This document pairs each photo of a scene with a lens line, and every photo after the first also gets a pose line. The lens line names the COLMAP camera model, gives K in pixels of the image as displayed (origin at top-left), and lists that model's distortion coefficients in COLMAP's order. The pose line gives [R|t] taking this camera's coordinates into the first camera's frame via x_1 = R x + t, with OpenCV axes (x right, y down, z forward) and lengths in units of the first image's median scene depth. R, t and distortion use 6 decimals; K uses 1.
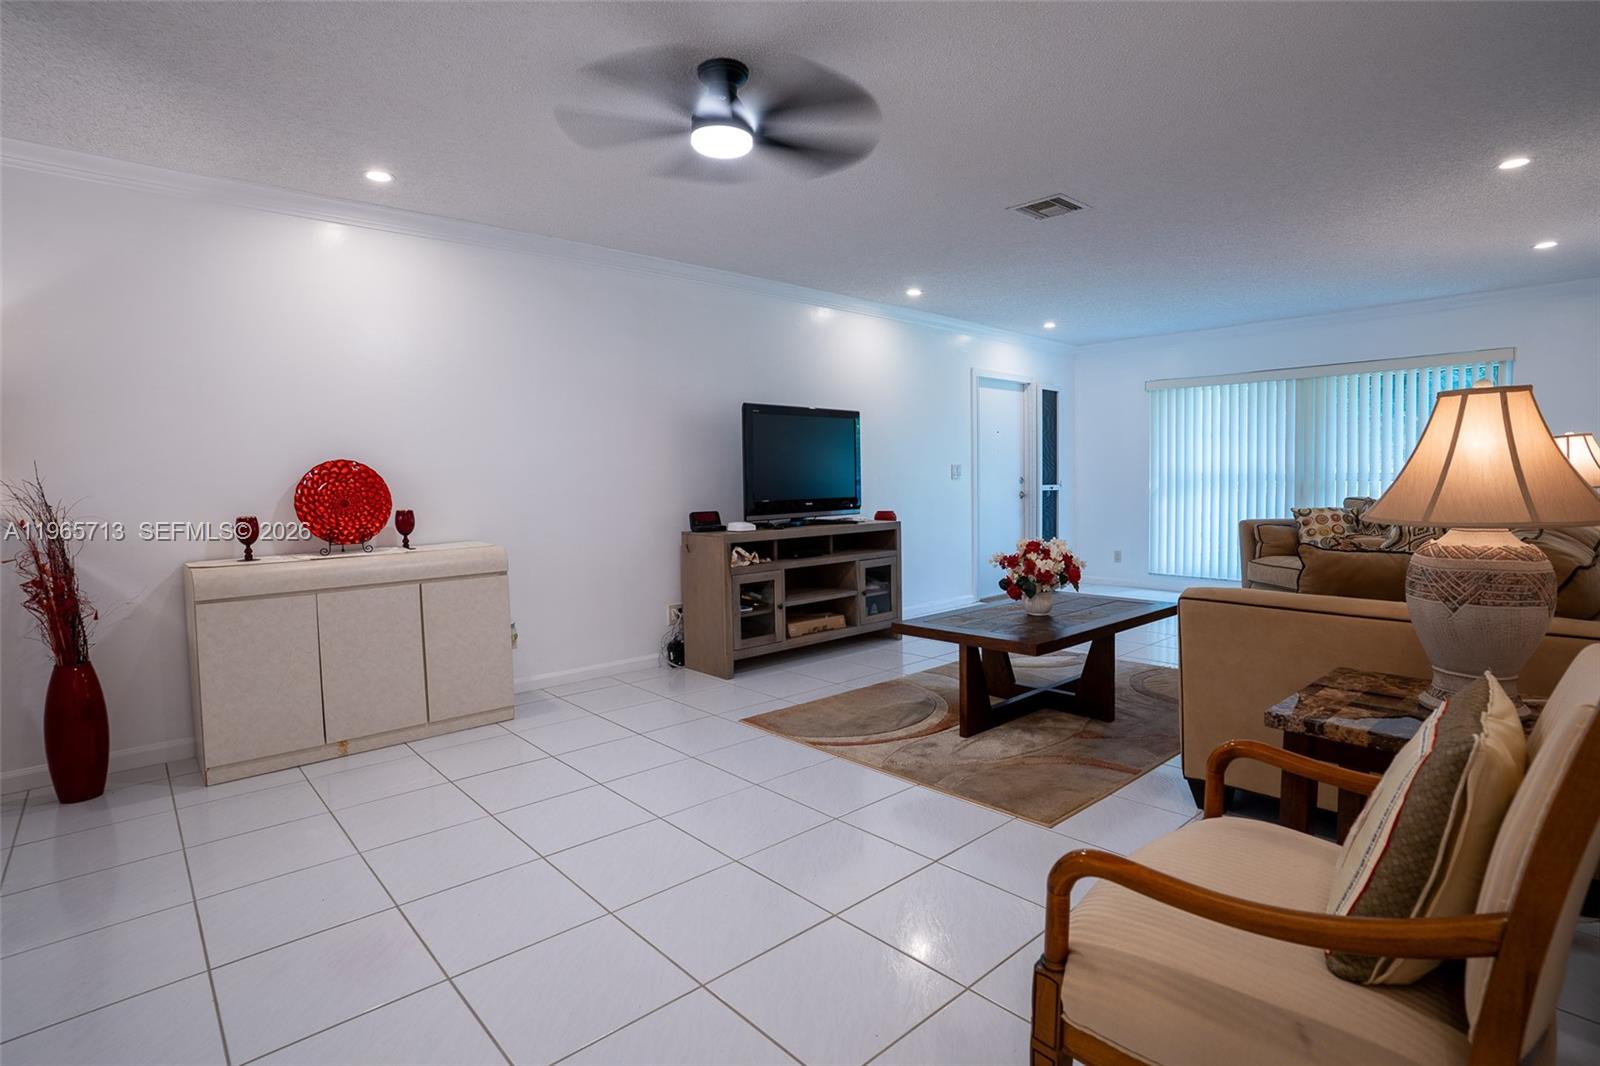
lens RADIAL K [[780.4, 0, 801.8], [0, 780.4, 559.8], [0, 0, 1]] dist [-0.063032, -0.000017]
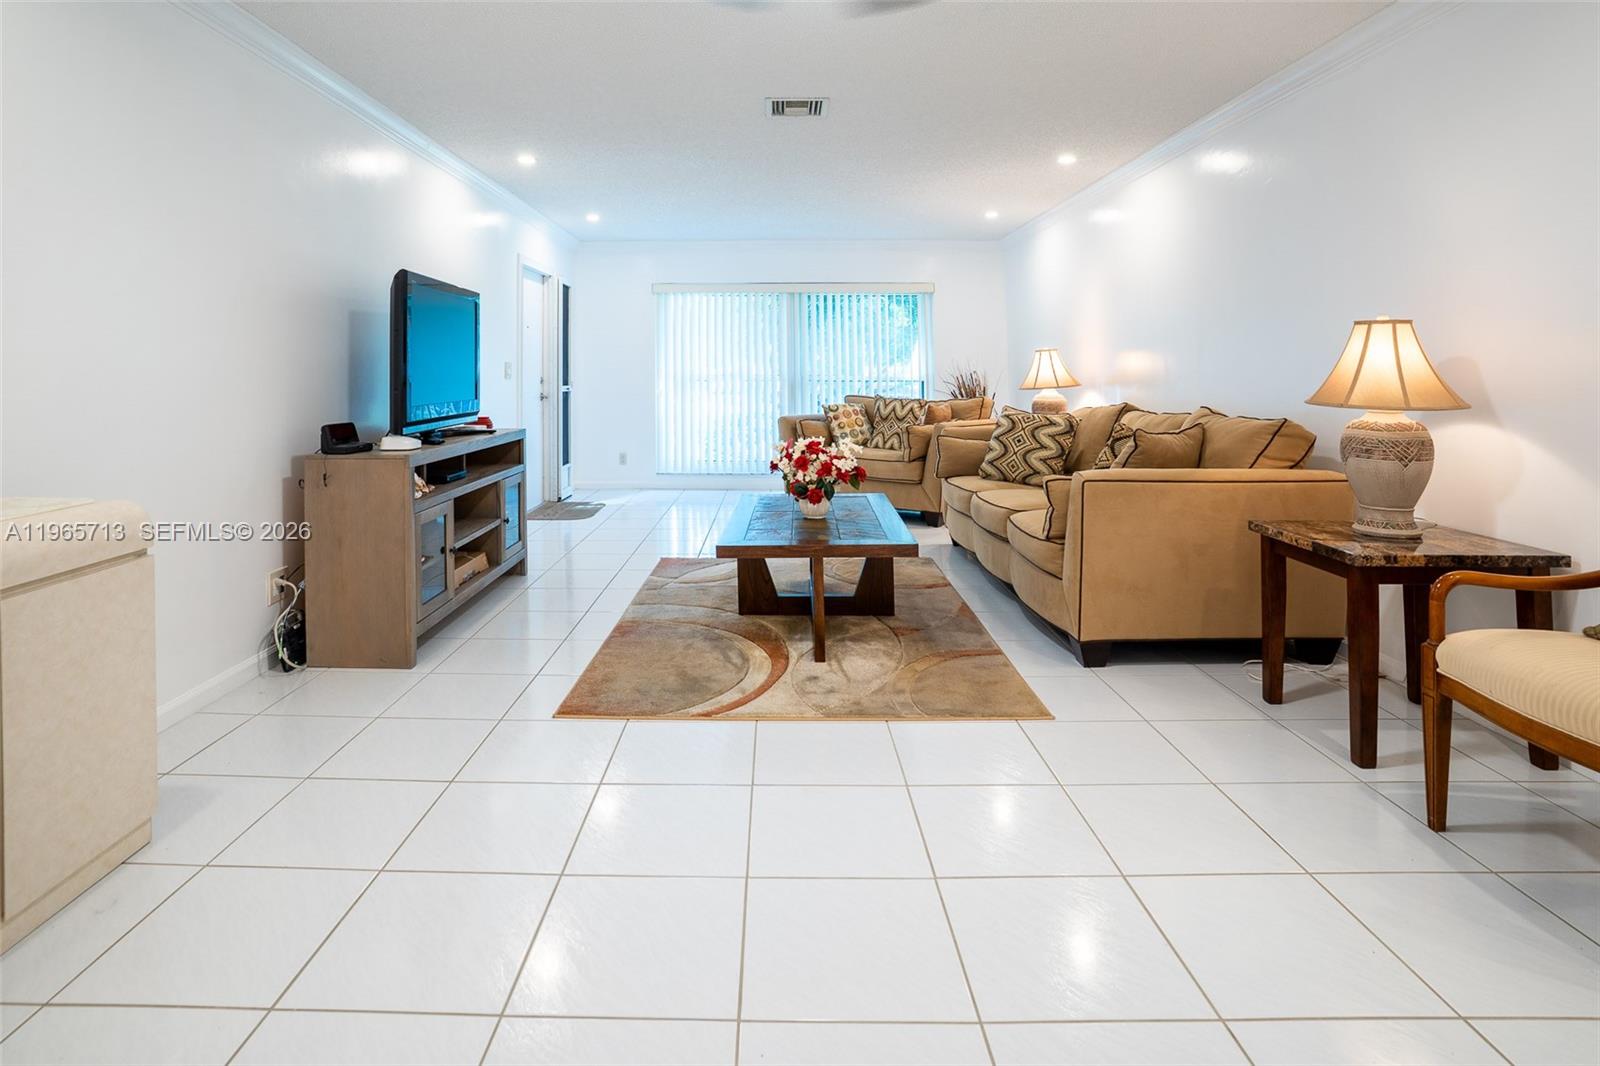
lens RADIAL K [[812.8, 0, 805.3], [0, 812.8, 385.7], [0, 0, 1]] dist [-0.046186, -0.000277]
pose [[0.687595, 0.003135, 0.726088, -0.340881], [0.066997, 0.995451, -0.067743, -0.020769], [-0.722997, 0.095225, 0.684257, 0.234415]]
